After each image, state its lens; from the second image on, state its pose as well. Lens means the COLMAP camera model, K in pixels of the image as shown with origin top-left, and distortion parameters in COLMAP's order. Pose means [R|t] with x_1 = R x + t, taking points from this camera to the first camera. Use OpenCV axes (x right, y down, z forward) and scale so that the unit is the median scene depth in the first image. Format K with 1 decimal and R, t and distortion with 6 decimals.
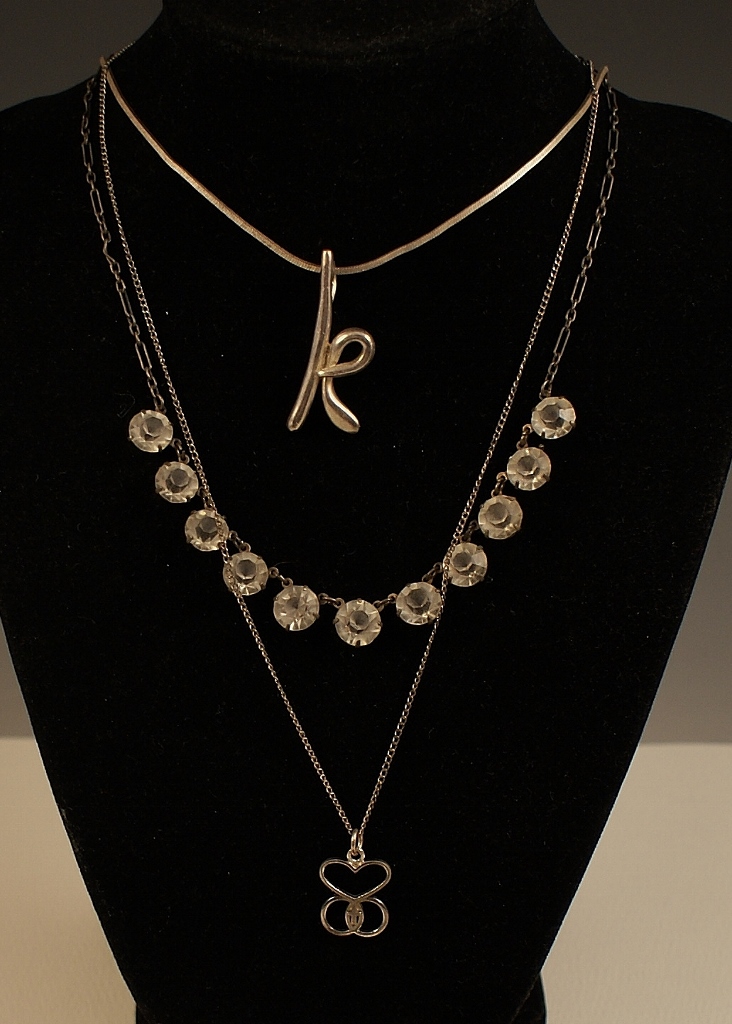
lens RADIAL K [[1676.9, 0, 366.0], [0, 1676.9, 512.0], [0, 0, 1]] dist [-0.189832, 0.066469]
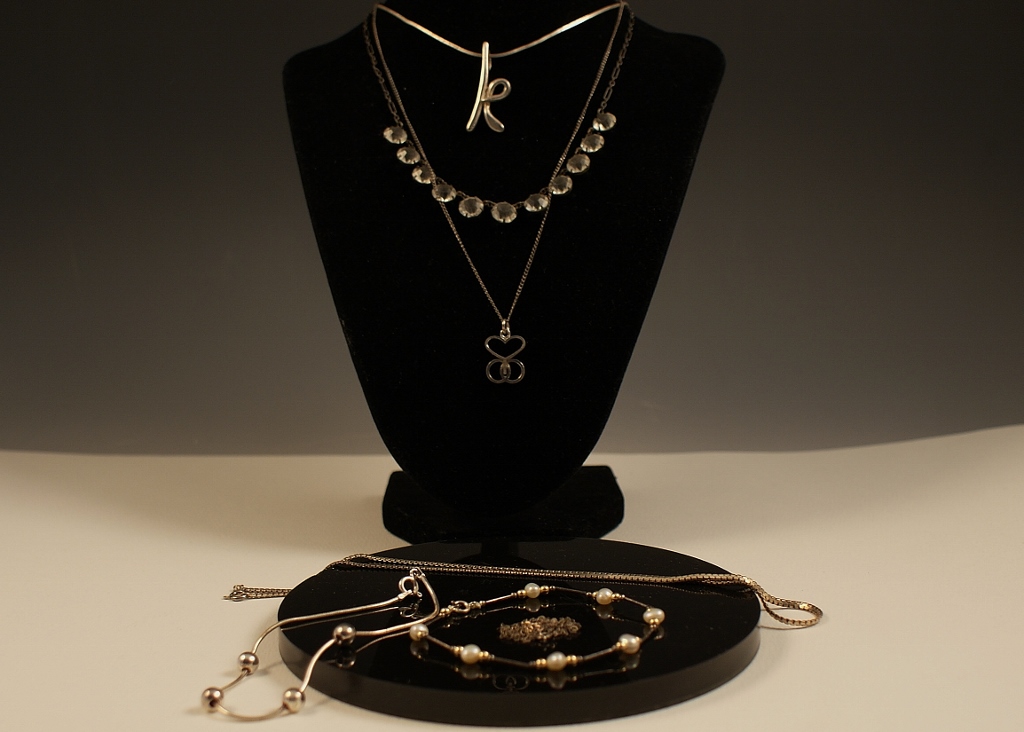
lens RADIAL K [[1676.9, 0, 512.0], [0, 1676.9, 366.0], [0, 0, 1]] dist [-0.189832, 0.066469]
pose [[0.999830, -0.017930, 0.004232, -0.007390], [0.015268, 0.935022, 0.354262, -0.467605], [-0.010309, -0.354137, 0.935137, -0.871165]]
